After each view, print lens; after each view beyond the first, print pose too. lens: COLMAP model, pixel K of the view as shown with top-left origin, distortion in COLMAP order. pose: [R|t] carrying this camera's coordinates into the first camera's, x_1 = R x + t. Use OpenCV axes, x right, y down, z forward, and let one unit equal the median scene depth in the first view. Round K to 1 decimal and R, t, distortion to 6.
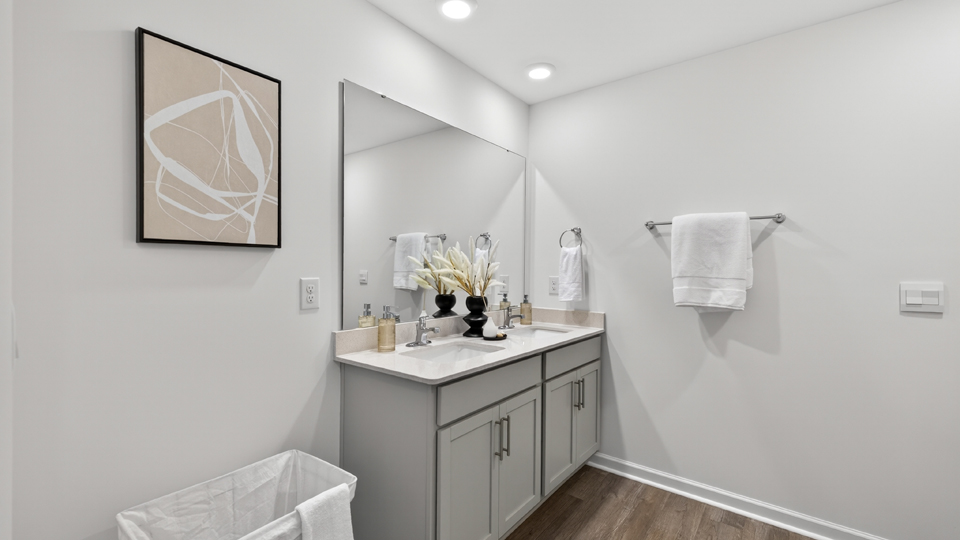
lens RADIAL K [[401.7, 0, 480.0], [0, 401.7, 270.0], [0, 0, 1]] dist [0.000091, 0.000021]
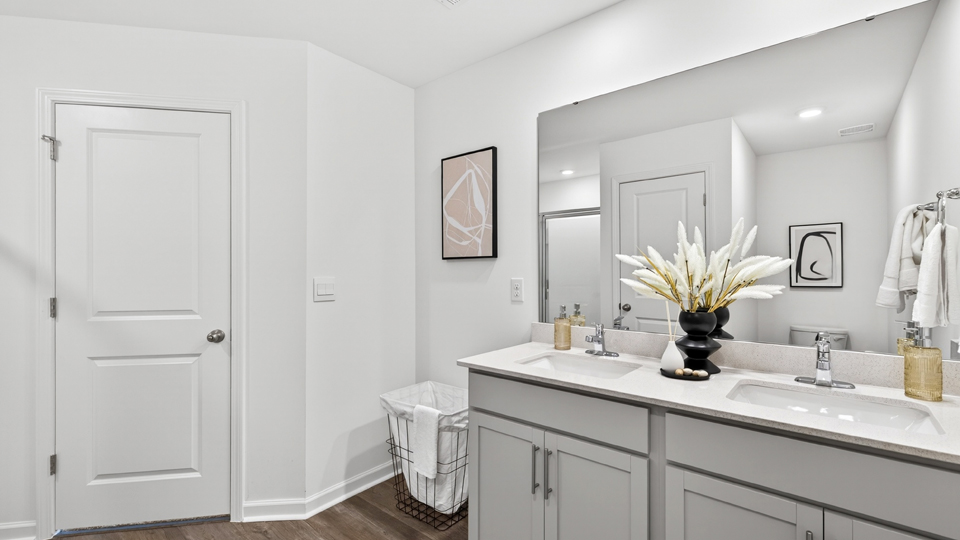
lens RADIAL K [[401.7, 0, 480.0], [0, 401.7, 270.0], [0, 0, 1]] dist [0.000091, 0.000021]
pose [[-0.026041, -0.010104, -0.999610, 1.052702], [0.001923, 0.999947, -0.010157, 0.006031], [0.999659, -0.002186, -0.026020, 1.040730]]
